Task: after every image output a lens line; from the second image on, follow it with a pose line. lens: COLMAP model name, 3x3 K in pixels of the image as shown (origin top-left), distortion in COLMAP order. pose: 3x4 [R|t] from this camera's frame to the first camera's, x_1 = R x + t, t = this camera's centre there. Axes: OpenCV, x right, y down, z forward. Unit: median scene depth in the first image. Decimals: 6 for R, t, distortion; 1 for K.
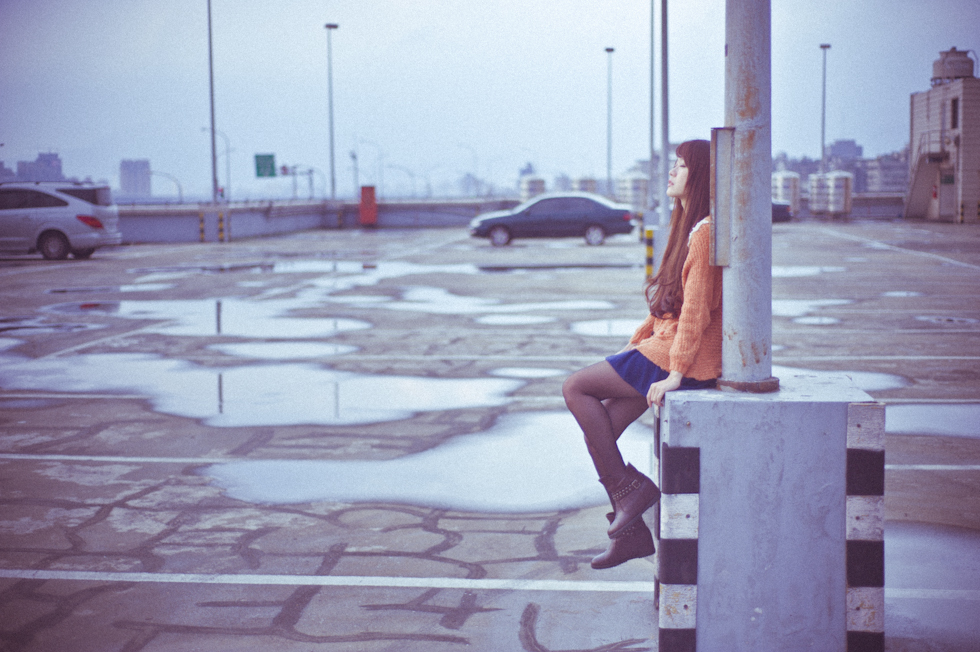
lens RADIAL K [[1408.0, 0, 490.0], [0, 1408.0, 326.0], [0, 0, 1]] dist [-0.008886, -0.028675]
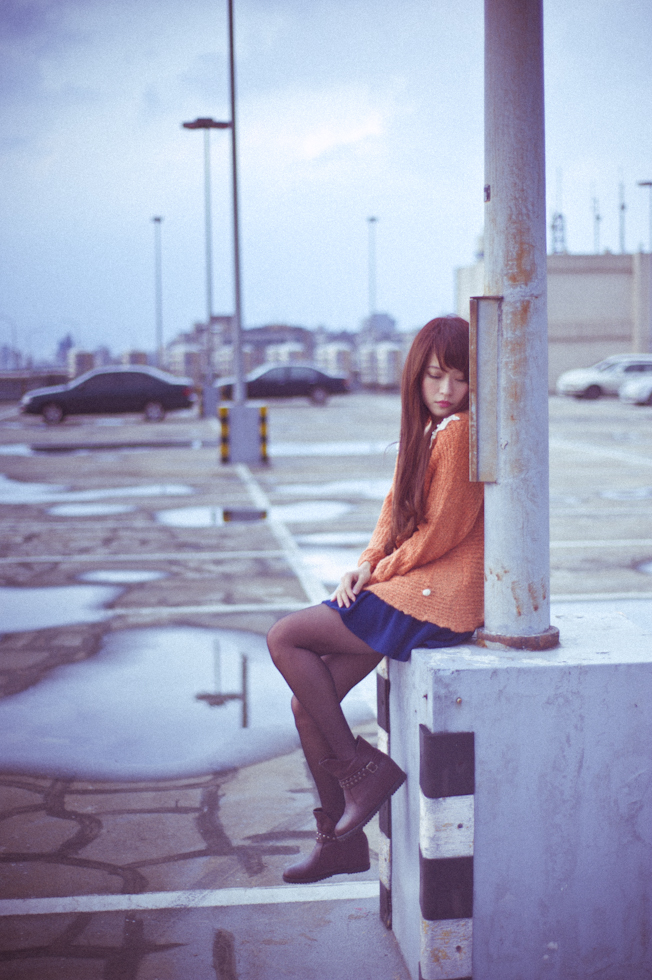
lens RADIAL K [[1407.1, 0, 326.0], [0, 1407.1, 490.0], [0, 0, 1]] dist [-0.018816, 0.014995]
pose [[0.978277, -0.022141, 0.206118, -0.057339], [0.023303, 0.999723, -0.003211, -0.030093], [-0.205990, 0.007945, 0.978522, 0.227575]]
